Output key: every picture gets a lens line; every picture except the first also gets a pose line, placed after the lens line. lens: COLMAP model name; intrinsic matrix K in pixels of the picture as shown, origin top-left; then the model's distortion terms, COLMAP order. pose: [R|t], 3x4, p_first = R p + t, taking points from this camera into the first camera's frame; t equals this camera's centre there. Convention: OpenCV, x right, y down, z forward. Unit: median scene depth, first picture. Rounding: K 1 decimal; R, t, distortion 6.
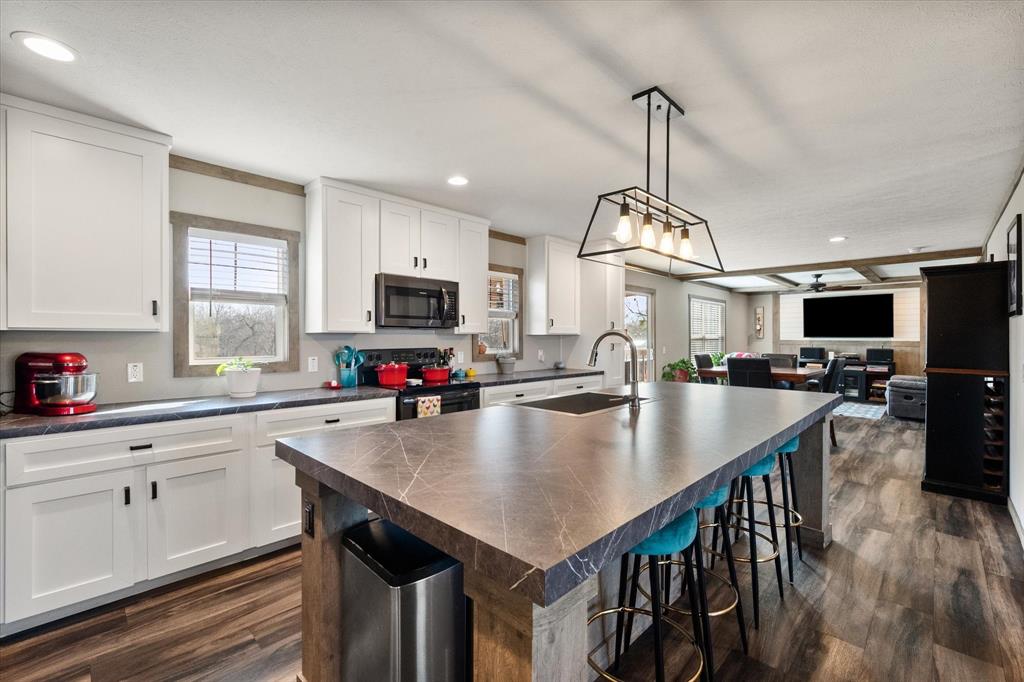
lens RADIAL K [[403.1, 0, 524.5], [0, 403.1, 341.7], [0, 0, 1]] dist [-0.000929, 0.000123]
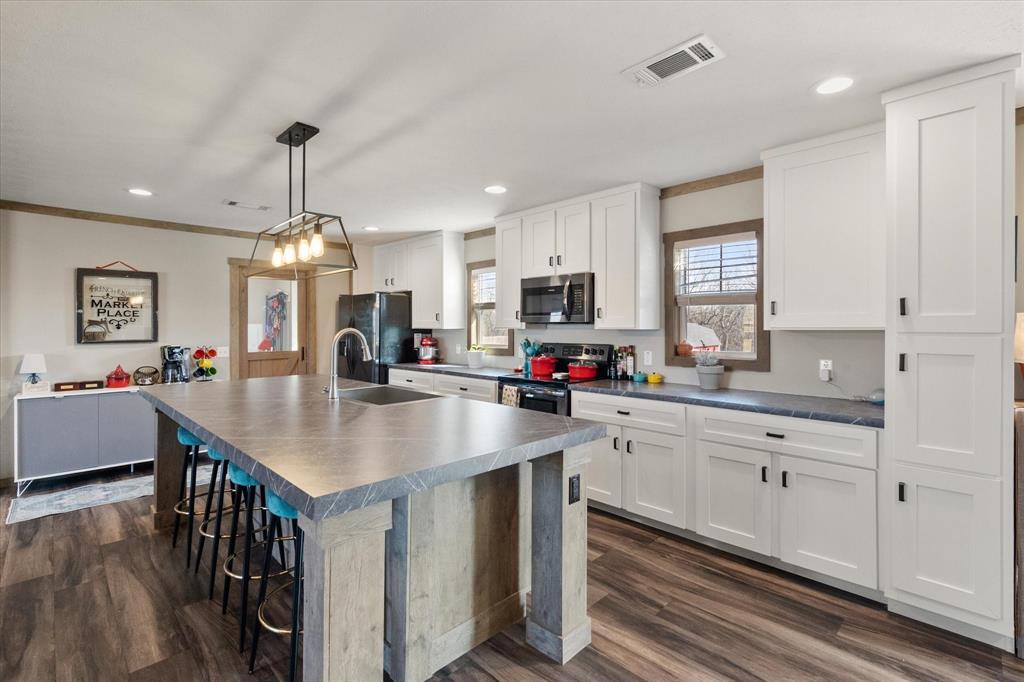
lens RADIAL K [[448.6, 0, 512.6], [0, 448.6, 330.8], [0, 0, 1]] dist [0.001301, -0.000223]
pose [[0.029450, -0.001906, -0.999564, 0.813884], [-0.020676, 0.999783, -0.002515, -0.009872], [0.999352, 0.020741, 0.029404, 0.786720]]
